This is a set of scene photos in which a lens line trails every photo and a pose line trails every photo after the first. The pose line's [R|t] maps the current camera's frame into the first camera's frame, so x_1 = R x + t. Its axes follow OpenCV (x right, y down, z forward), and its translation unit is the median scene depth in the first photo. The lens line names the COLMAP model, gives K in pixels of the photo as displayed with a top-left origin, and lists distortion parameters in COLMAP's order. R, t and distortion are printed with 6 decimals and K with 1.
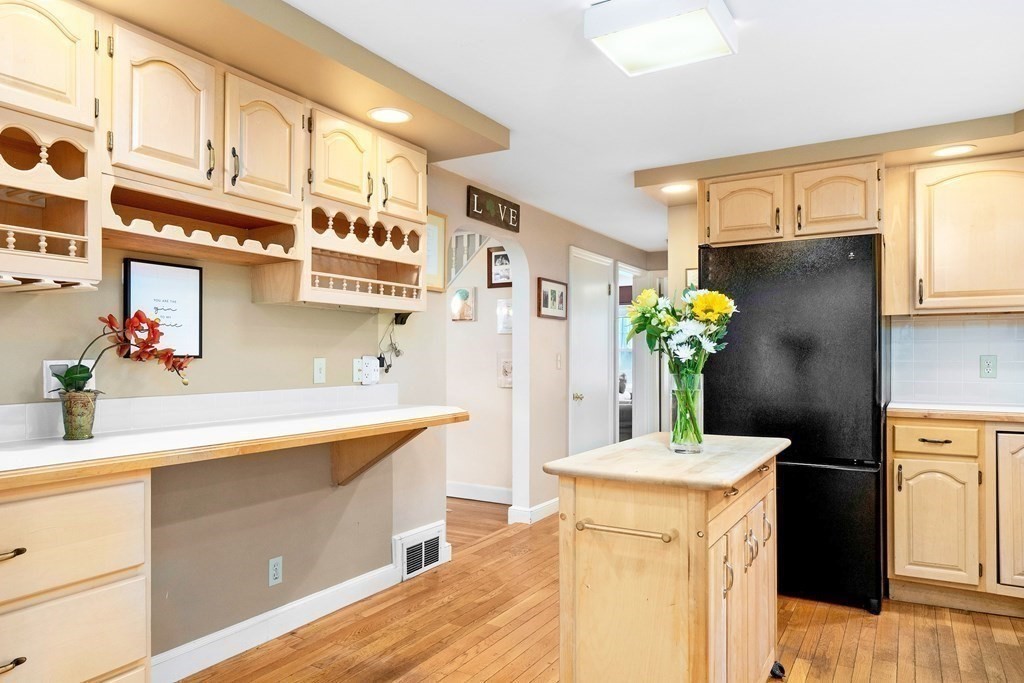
lens RADIAL K [[678.1, 0, 484.0], [0, 678.1, 359.7], [0, 0, 1]] dist [0.016214, -0.016874]
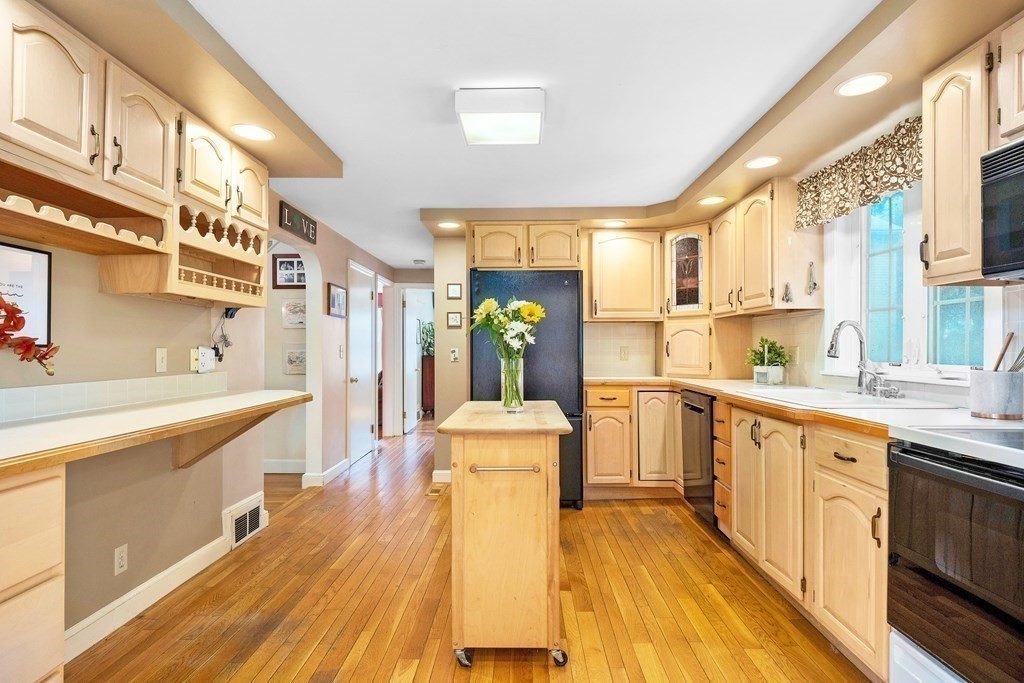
lens RADIAL K [[528.2, 0, 515.3], [0, 528.2, 346.2], [0, 0, 1]] dist [-0.004300, -0.000882]
pose [[0.855364, 0.002007, 0.518024, -0.243041], [0.003248, 0.999952, -0.009237, 0.005036], [-0.518018, 0.009584, 0.855316, 0.032926]]
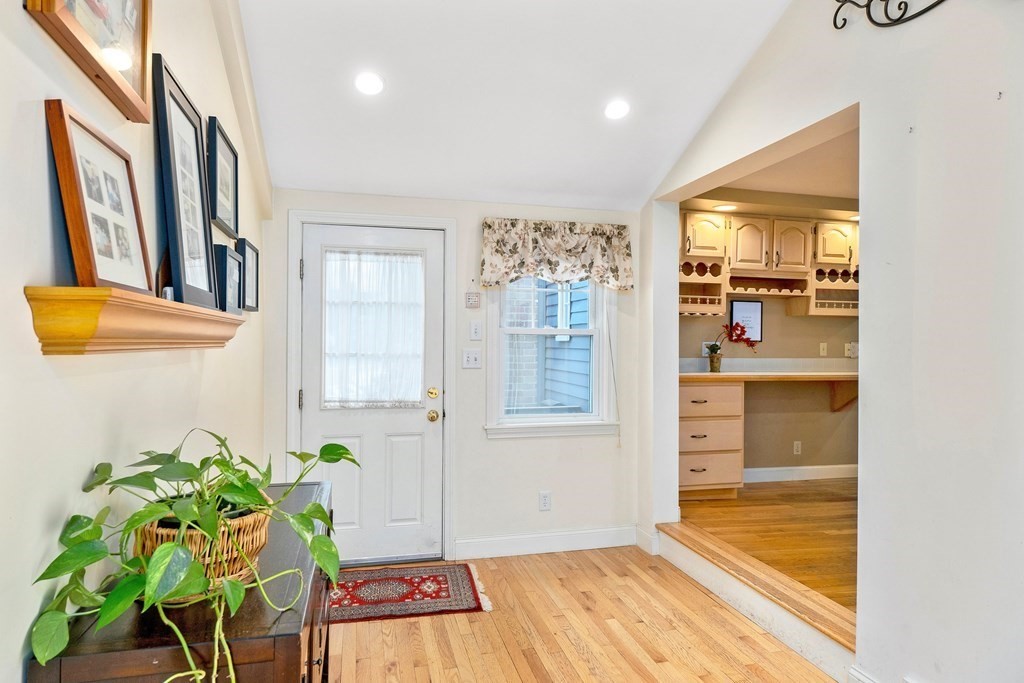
lens RADIAL K [[596.3, 0, 509.1], [0, 596.3, 342.6], [0, 0, 1]] dist [0.011881, 0.001636]
pose [[0.711447, 0.004805, -0.702723, 0.384598], [-0.012175, 0.999911, -0.005490, 0.021242], [0.702634, 0.012462, 0.711442, -1.007797]]
